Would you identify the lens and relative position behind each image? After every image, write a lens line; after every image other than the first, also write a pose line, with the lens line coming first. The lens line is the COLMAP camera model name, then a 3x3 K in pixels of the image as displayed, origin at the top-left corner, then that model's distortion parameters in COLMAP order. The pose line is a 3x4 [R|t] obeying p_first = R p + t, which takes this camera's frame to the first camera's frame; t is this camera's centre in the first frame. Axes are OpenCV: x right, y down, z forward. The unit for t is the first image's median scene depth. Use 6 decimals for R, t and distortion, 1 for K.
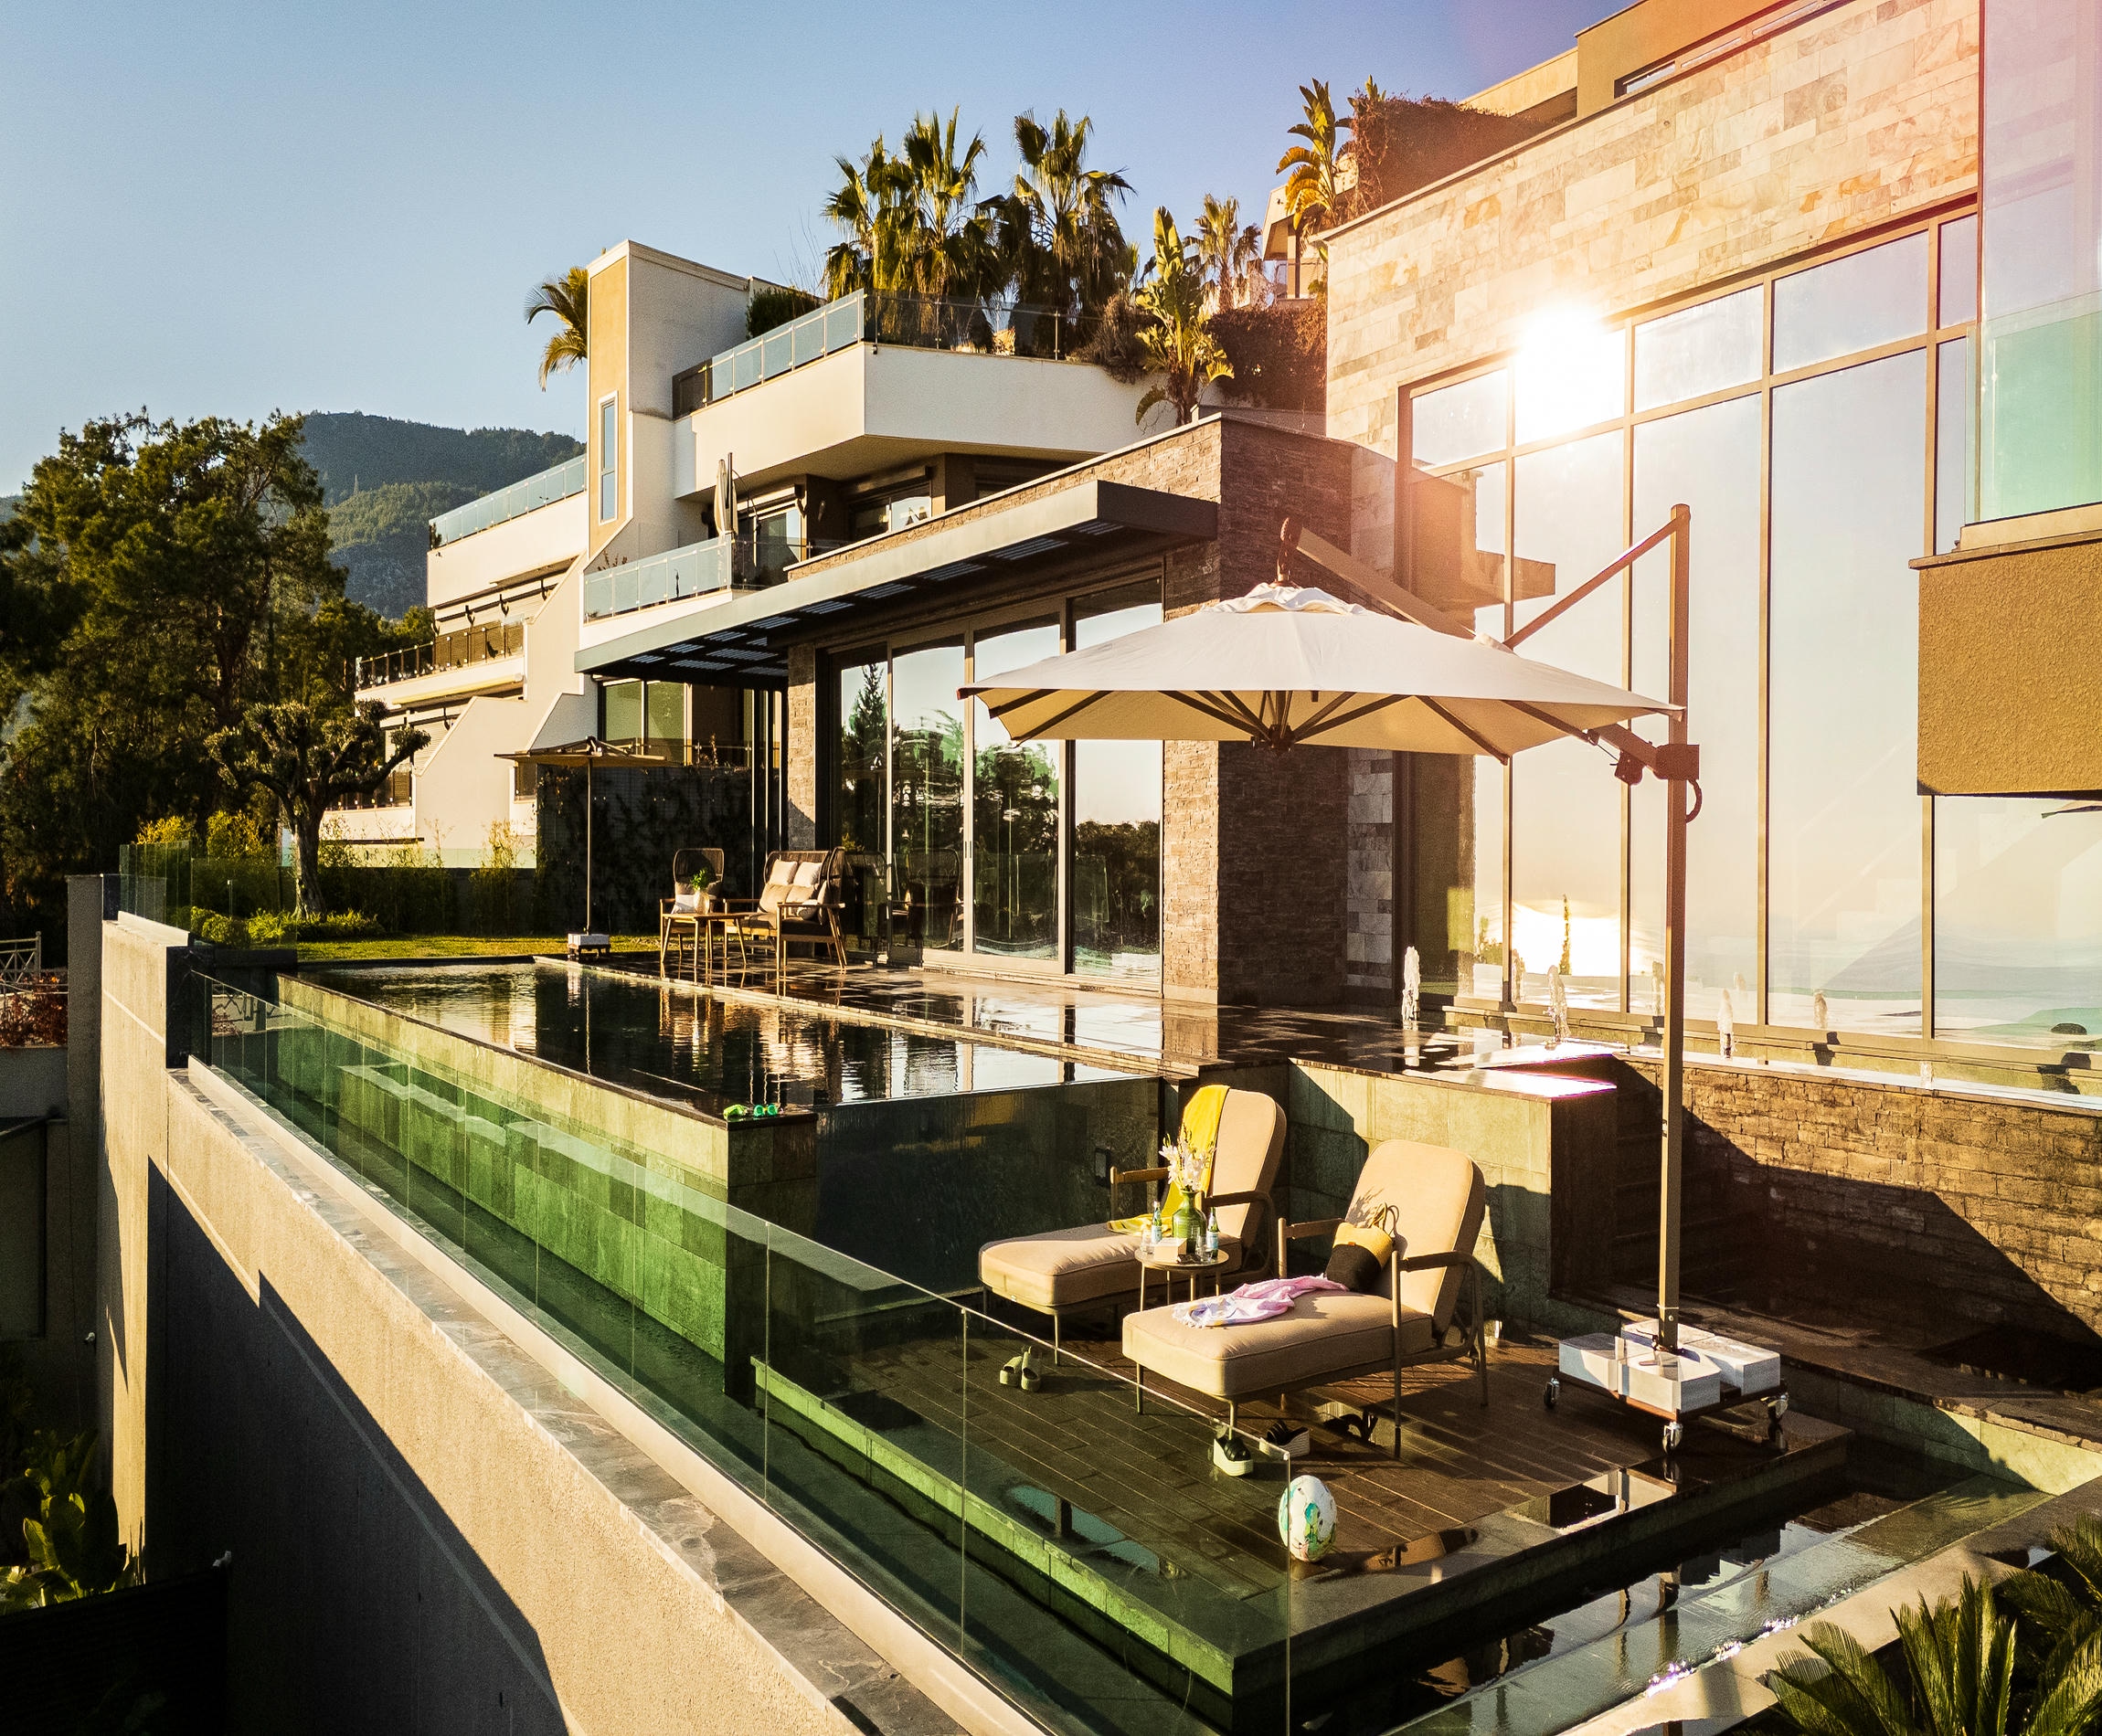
lens RADIAL K [[1561.6, 0, 1101.7], [0, 1561.6, 865.2], [0, 0, 1]] dist [0.079700, -0.063297]
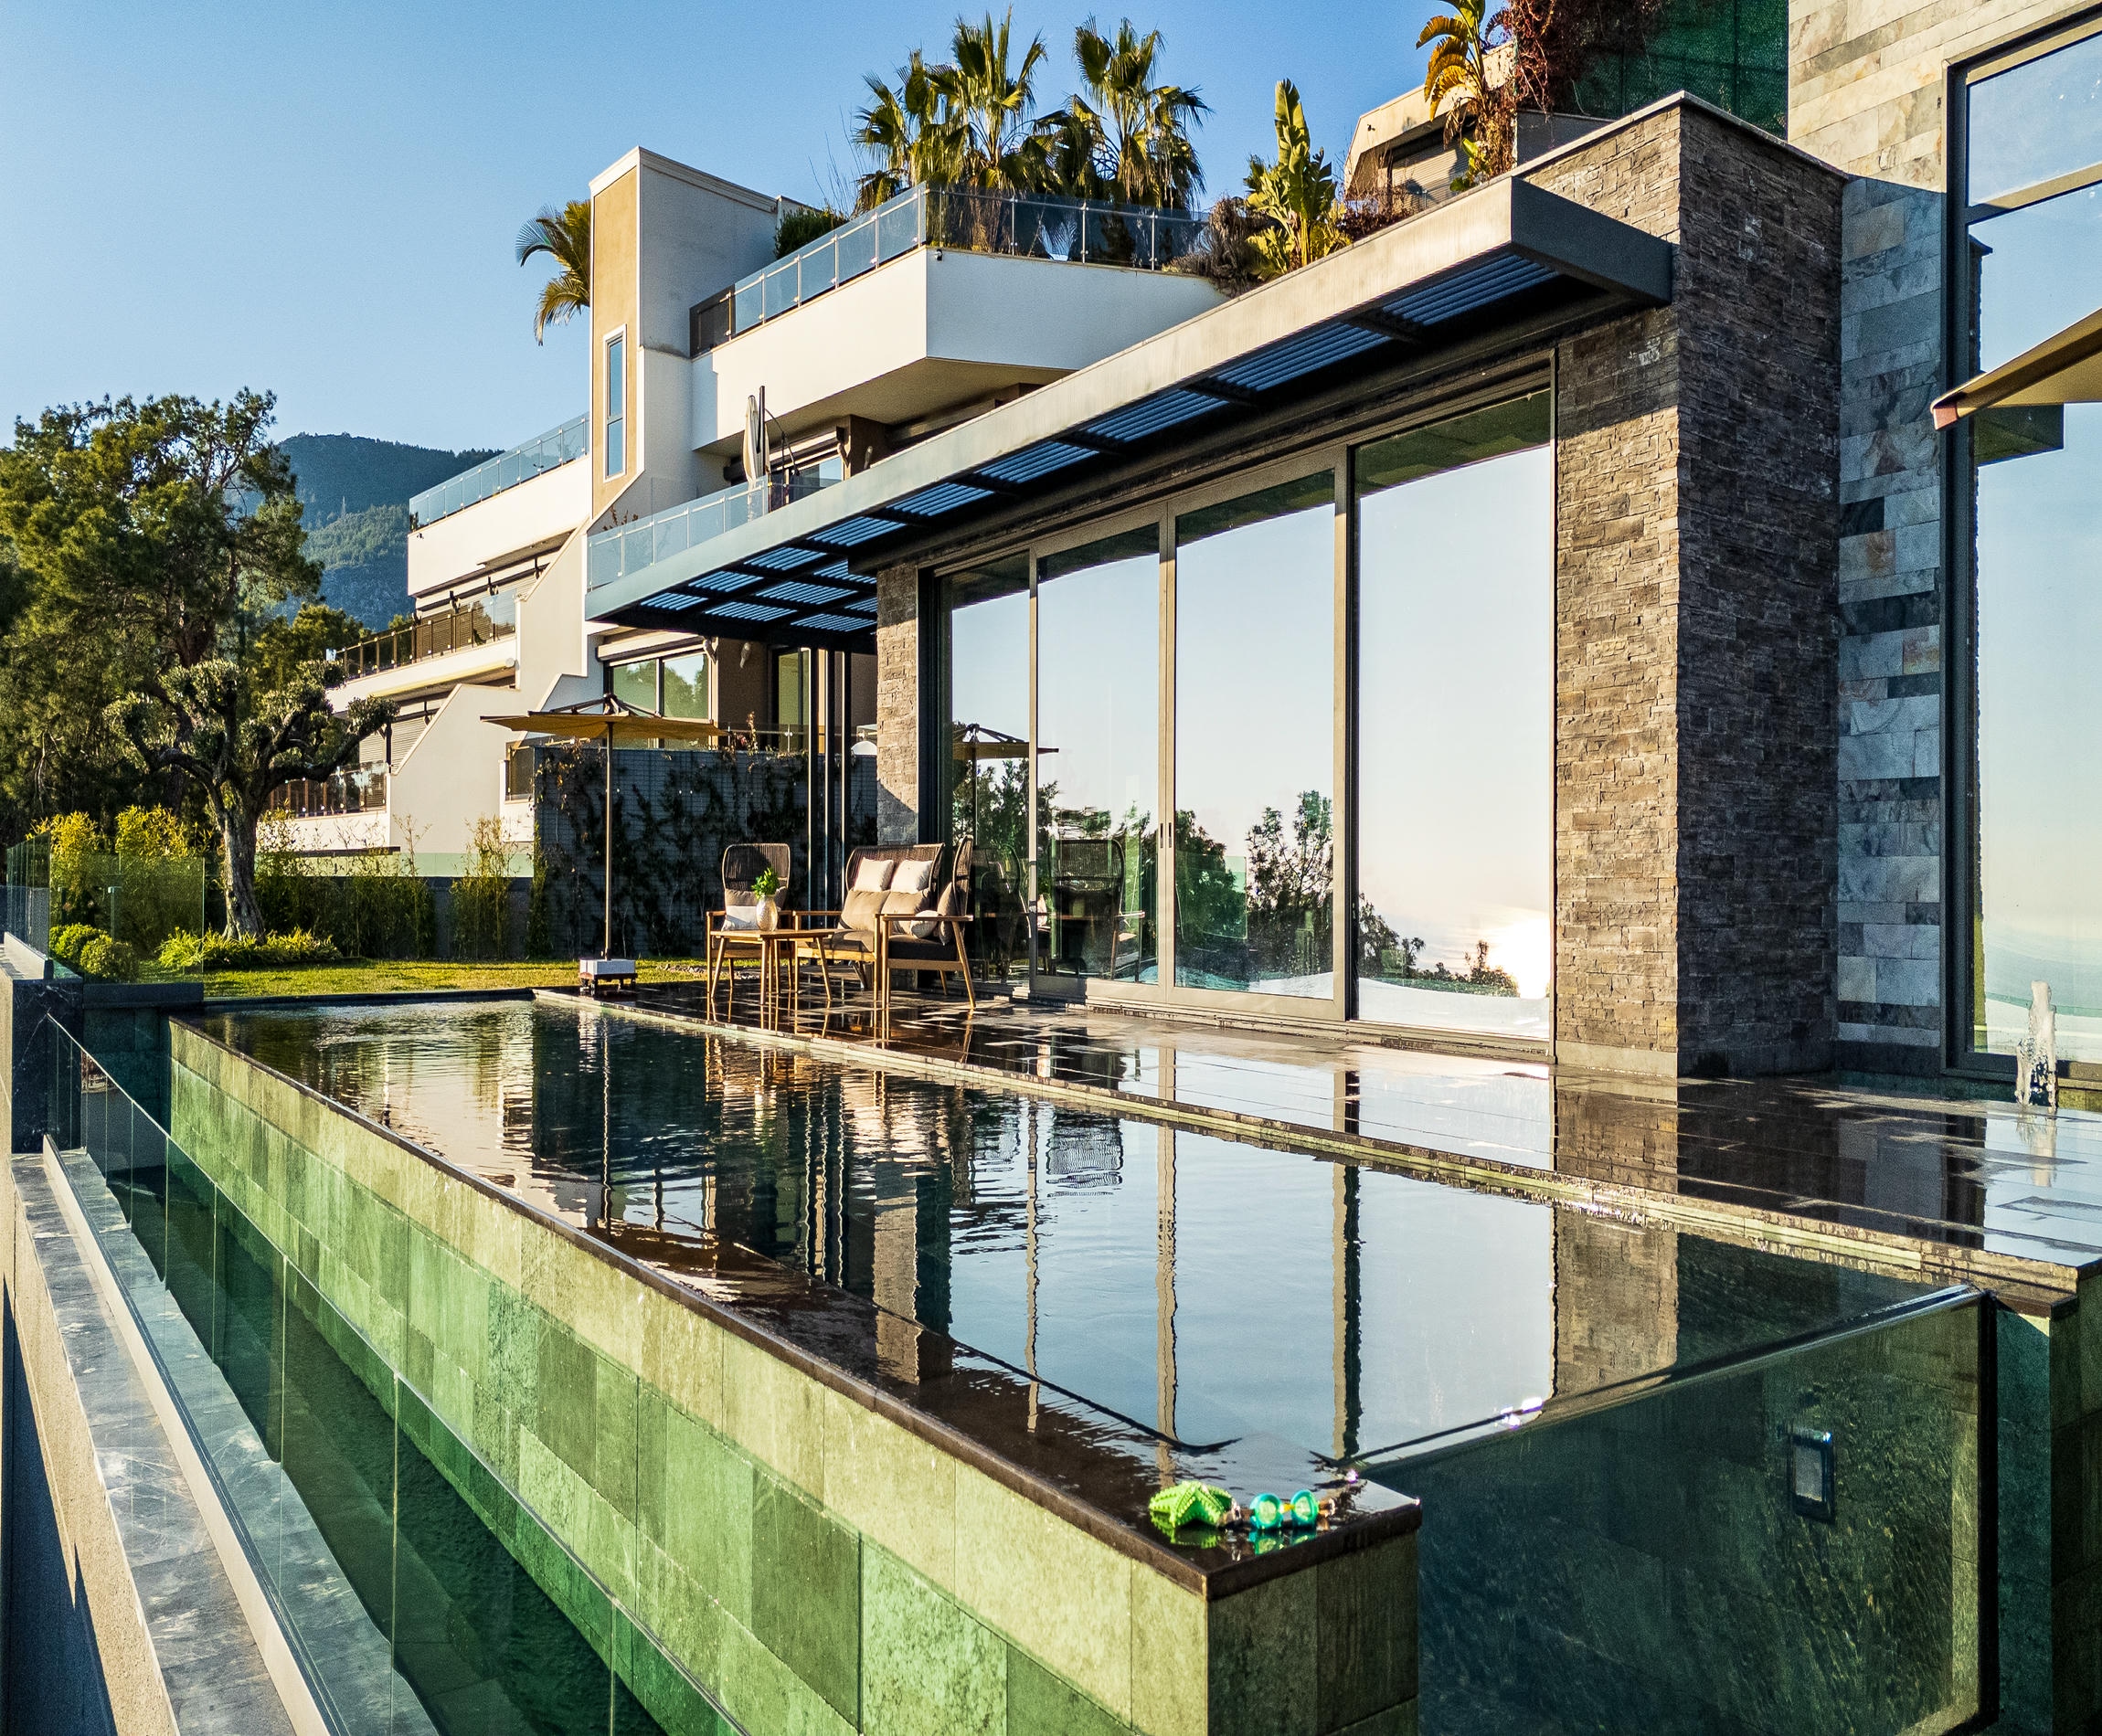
lens RADIAL K [[1561.6, 0, 1101.7], [0, 1561.6, 865.2], [0, 0, 1]] dist [0.079700, -0.063297]
pose [[0.999972, -0.003450, 0.006678, -0.072546], [0.003538, 0.999907, -0.013203, 0.007339], [-0.006632, 0.013226, 0.999891, 0.189939]]
